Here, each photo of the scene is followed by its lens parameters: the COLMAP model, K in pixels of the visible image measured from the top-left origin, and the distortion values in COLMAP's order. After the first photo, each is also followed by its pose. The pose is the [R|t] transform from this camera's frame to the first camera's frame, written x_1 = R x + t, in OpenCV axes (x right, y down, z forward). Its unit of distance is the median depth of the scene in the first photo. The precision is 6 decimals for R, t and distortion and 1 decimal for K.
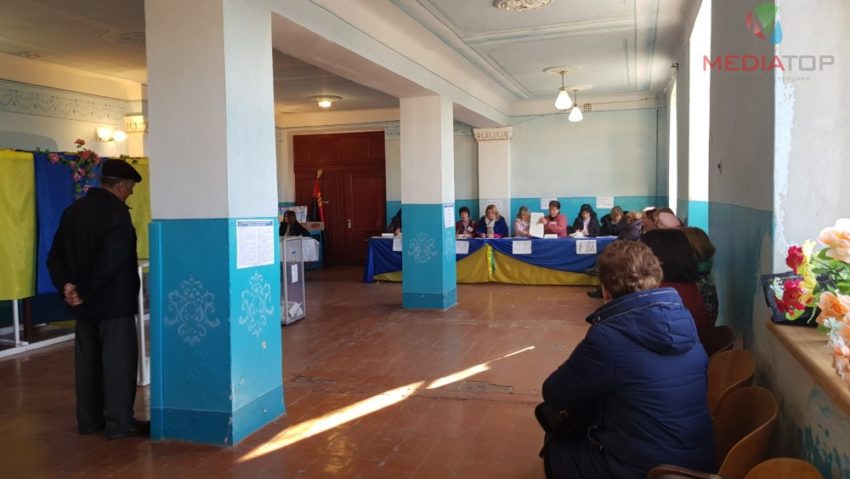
lens RADIAL K [[654.7, 0, 429.8], [0, 654.7, 237.5], [0, 0, 1]] dist [0.062339, -0.003557]
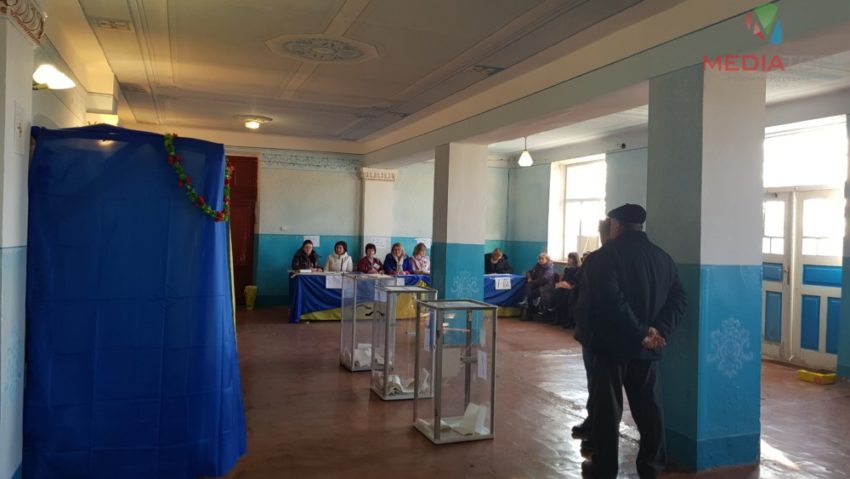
lens RADIAL K [[654.7, 0, 429.8], [0, 654.7, 237.5], [0, 0, 1]] dist [0.062339, -0.003557]
pose [[0.784261, 0.038476, 0.619236, -0.532826], [-0.007389, 0.998584, -0.052688, -0.004213], [-0.620387, 0.036745, 0.783435, 0.154607]]
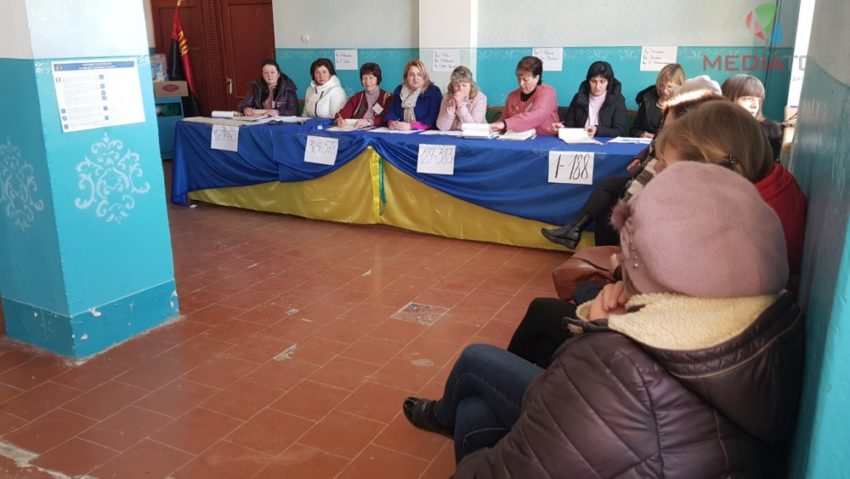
lens RADIAL K [[654.7, 0, 429.8], [0, 654.7, 237.5], [0, 0, 1]] dist [0.062339, -0.003557]
pose [[0.986844, 0.059903, -0.150168, 0.195785], [-0.025343, 0.974659, 0.222254, -0.031405], [0.159676, -0.215525, 0.963355, 0.511487]]
